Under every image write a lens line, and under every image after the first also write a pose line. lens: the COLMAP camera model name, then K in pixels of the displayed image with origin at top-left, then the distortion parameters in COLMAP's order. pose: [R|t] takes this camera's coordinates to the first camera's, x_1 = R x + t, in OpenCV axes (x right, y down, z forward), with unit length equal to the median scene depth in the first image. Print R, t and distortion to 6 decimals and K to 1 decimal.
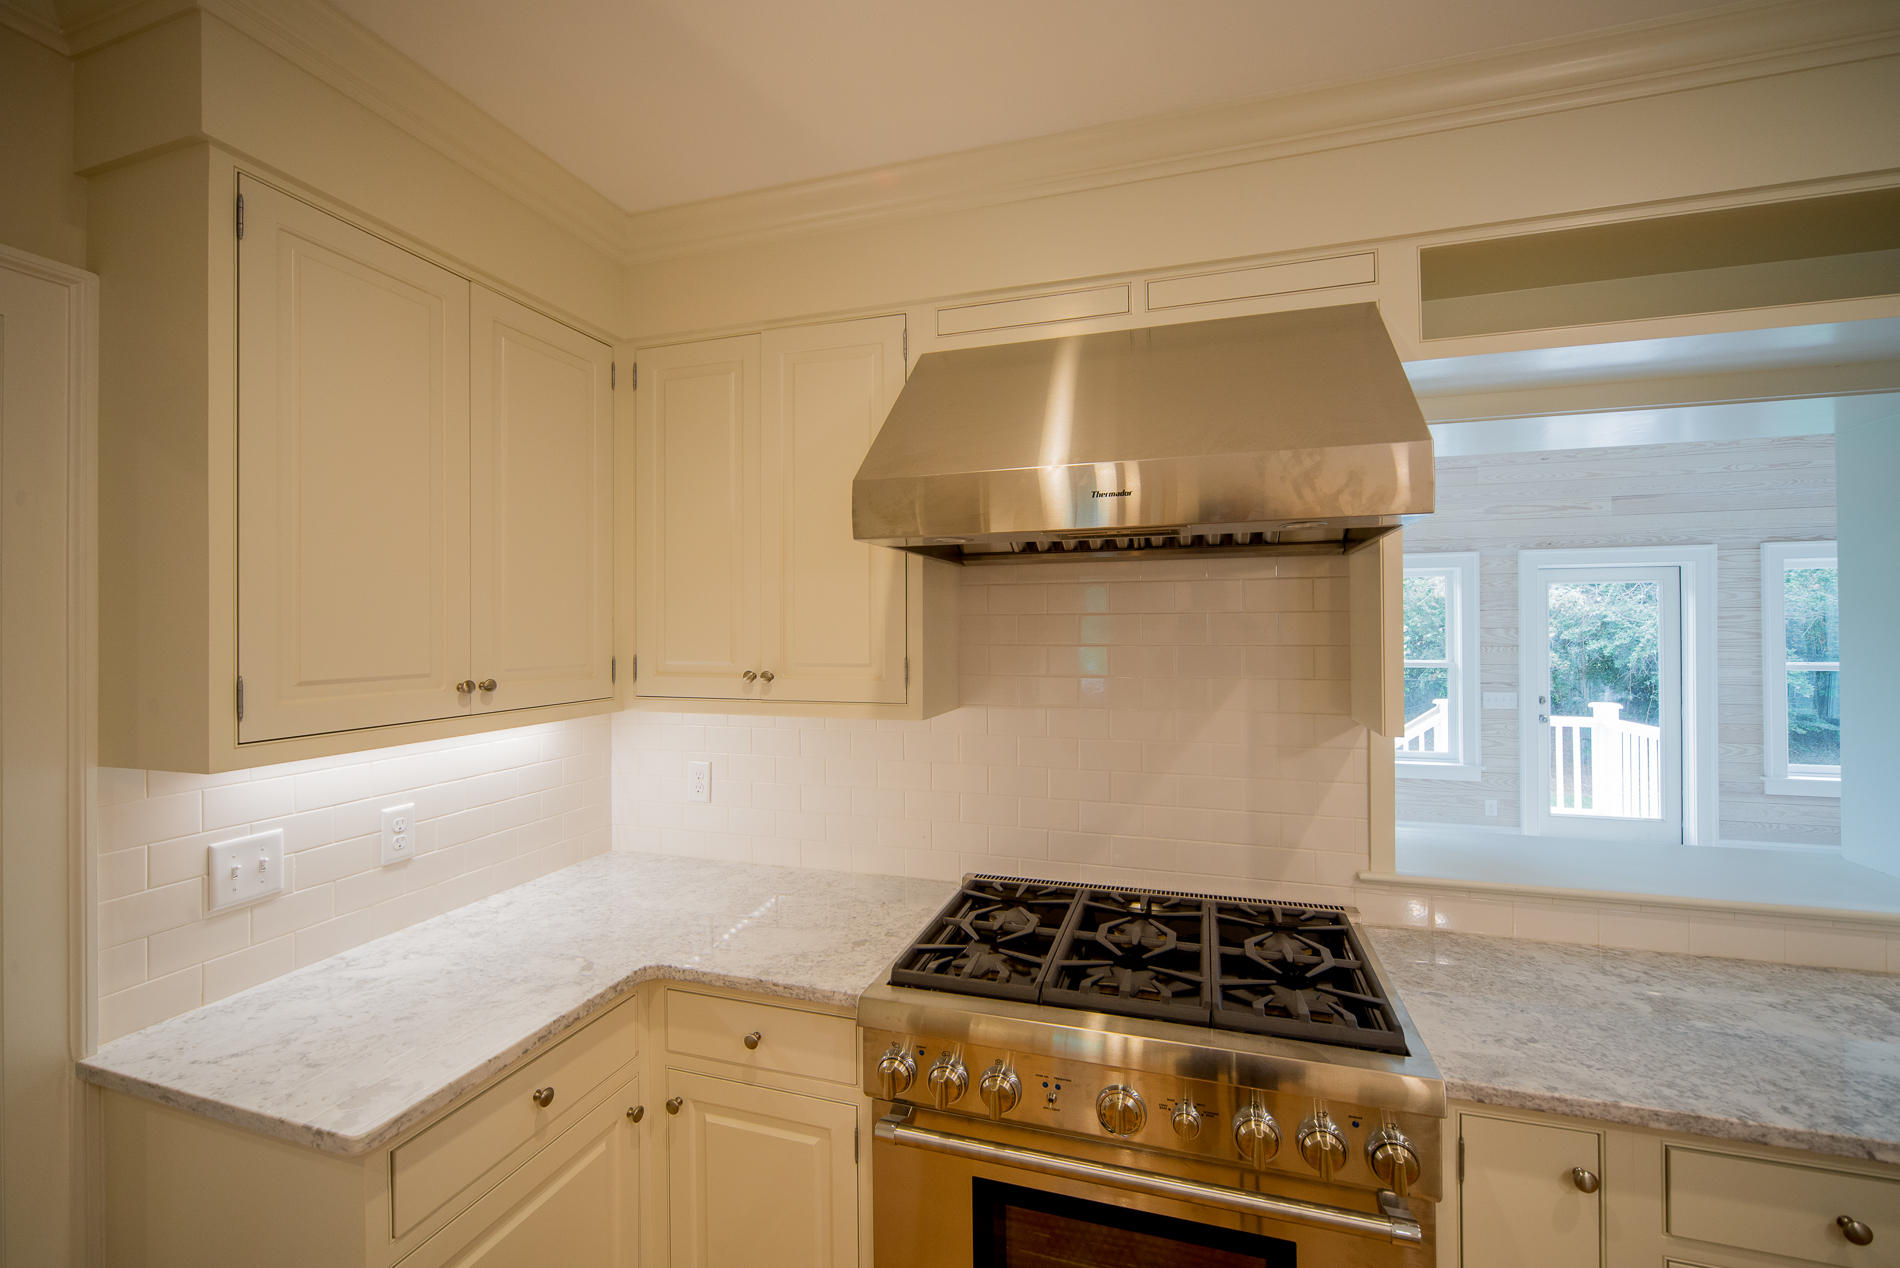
lens RADIAL K [[785.0, 0, 946.0], [0, 785.0, 621.8], [0, 0, 1]] dist [-0.013006, 0.002833]
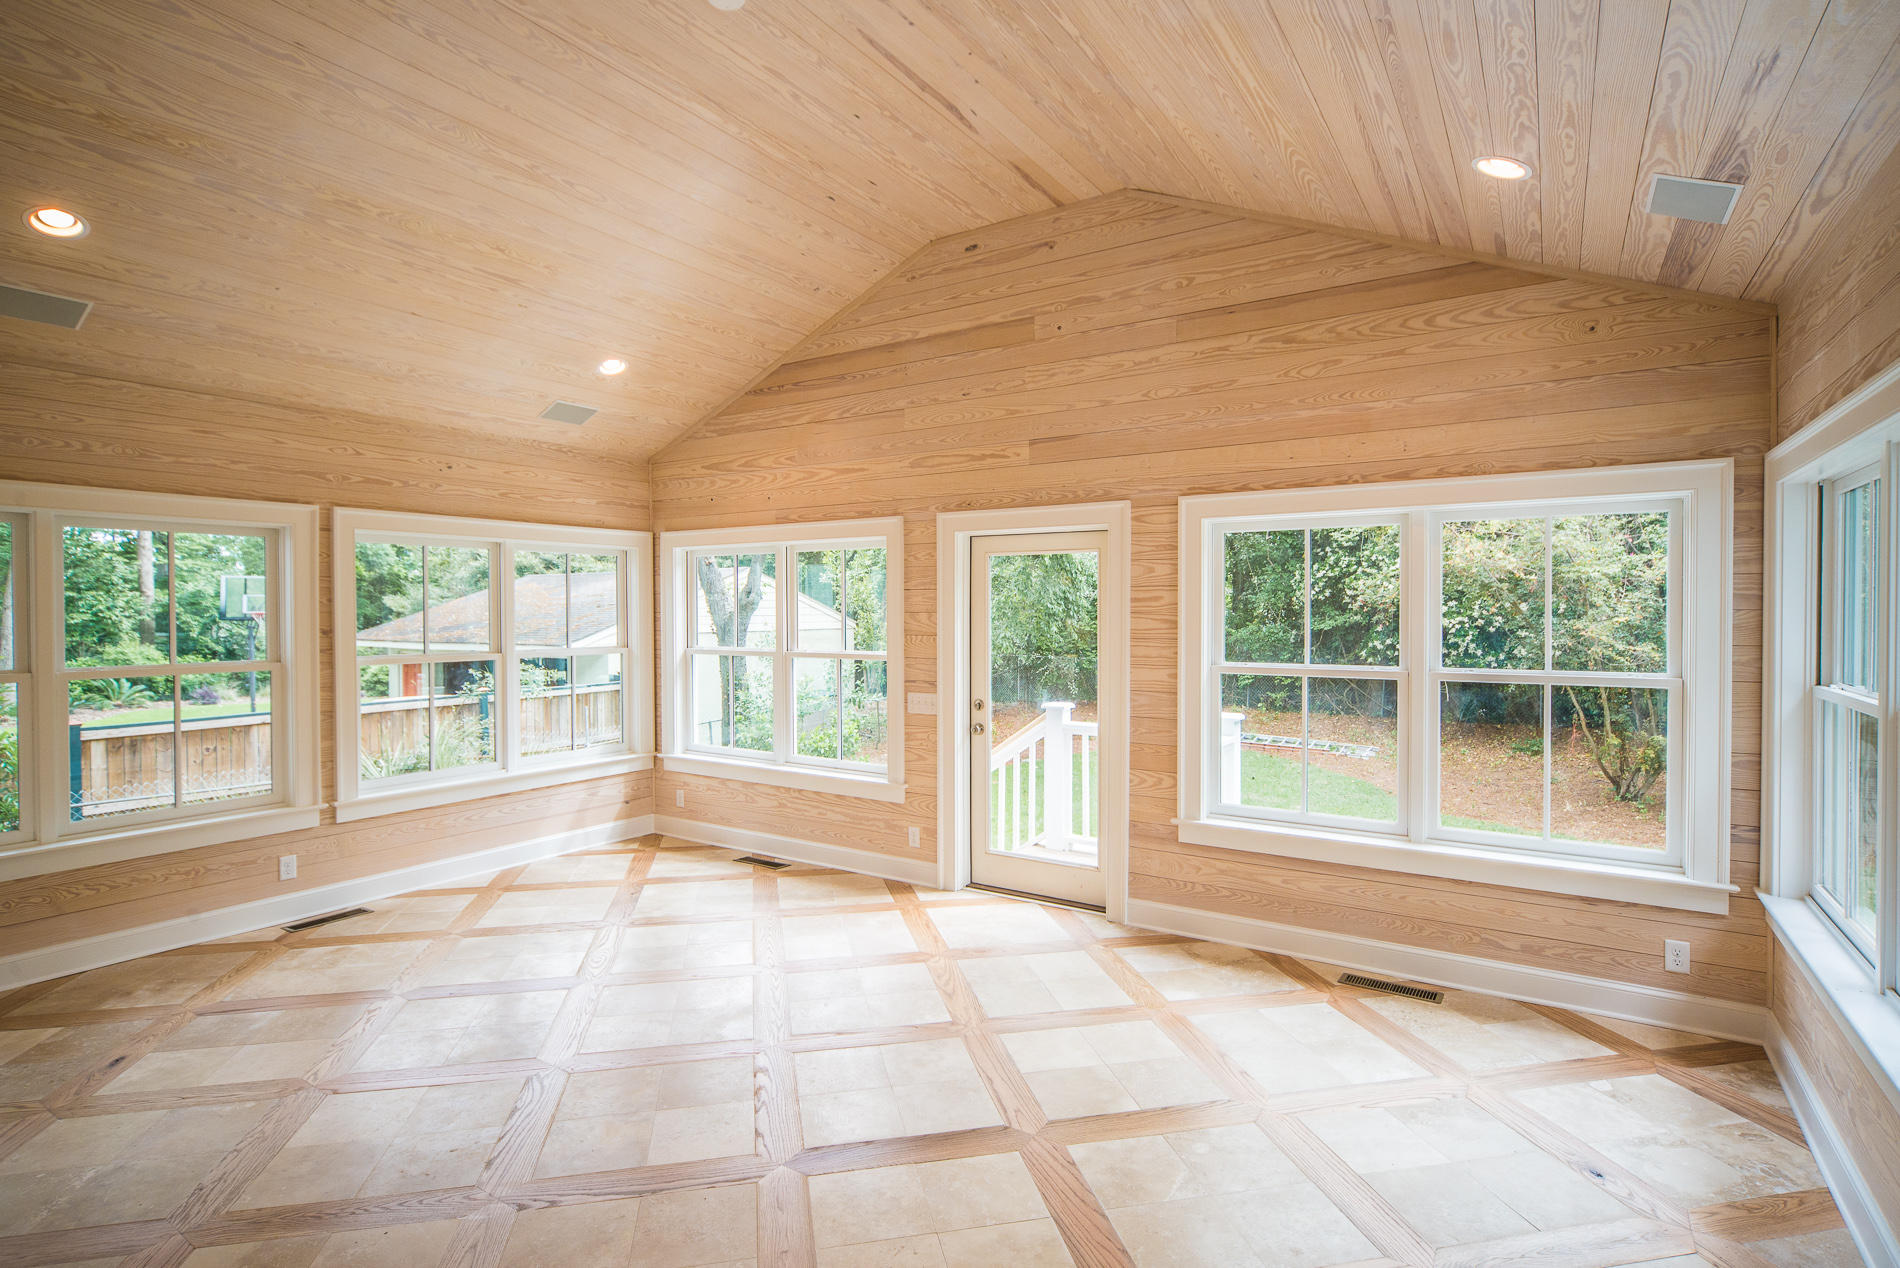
lens RADIAL K [[910.3, 0, 943.3], [0, 910.3, 620.0], [0, 0, 1]] dist [-0.012216, 0.000119]
pose [[0.969556, 0.007428, -0.244757, 3.268006], [-0.001426, 0.999694, 0.024693, -0.023021], [0.244865, -0.023593, 0.969270, 0.377415]]
